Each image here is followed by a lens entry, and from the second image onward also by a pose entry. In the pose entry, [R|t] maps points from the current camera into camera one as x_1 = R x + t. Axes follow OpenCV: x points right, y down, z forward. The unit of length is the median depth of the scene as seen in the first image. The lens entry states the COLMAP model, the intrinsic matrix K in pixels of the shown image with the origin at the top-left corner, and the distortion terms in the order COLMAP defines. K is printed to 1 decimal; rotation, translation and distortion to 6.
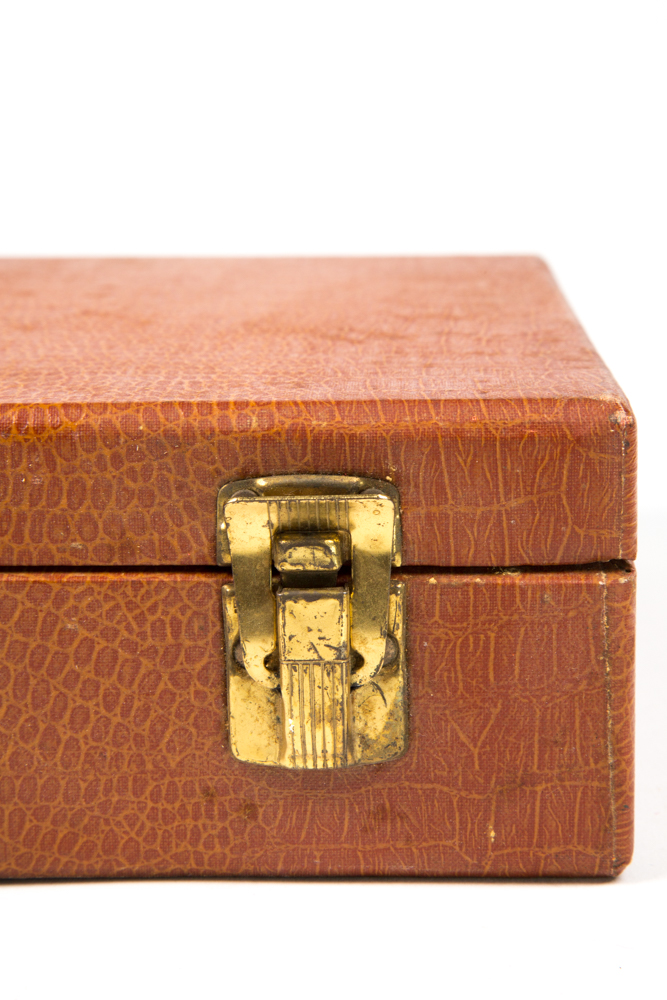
lens RADIAL K [[3071.3, 0, 336.5], [0, 3071.3, 498.7], [0, 0, 1]] dist [0.264919, 0.000000]
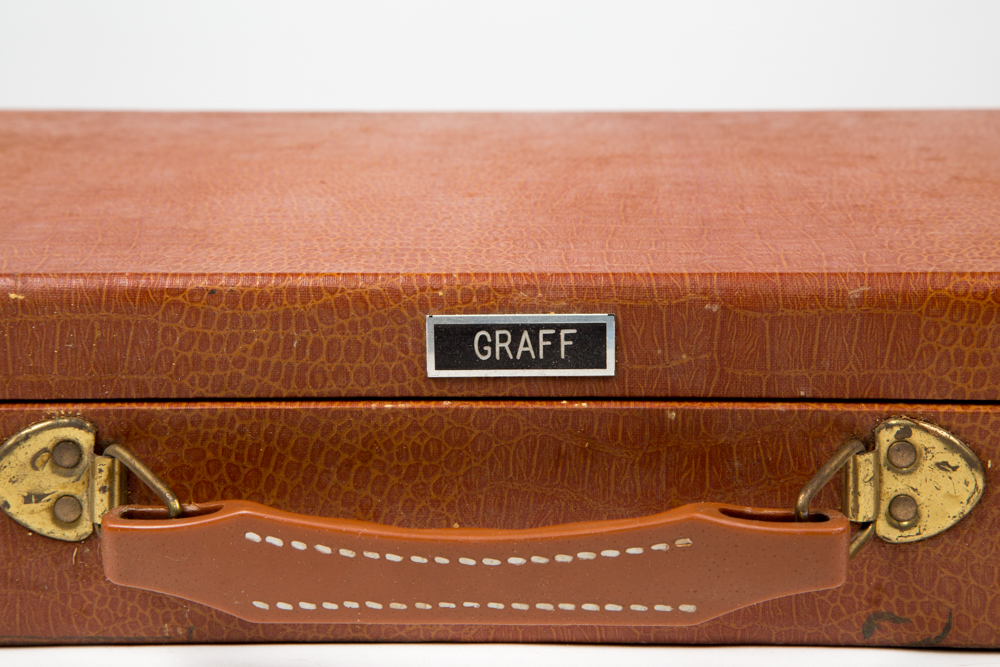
lens RADIAL K [[2918.8, 0, 495.9], [0, 2918.8, 335.6], [0, 0, 1]] dist [0.688663, 0.000000]
pose [[0.999995, 0.002600, -0.001605, -0.016780], [-0.002637, 0.999719, -0.023554, 0.022120], [0.001544, 0.023558, 0.999721, -0.228398]]
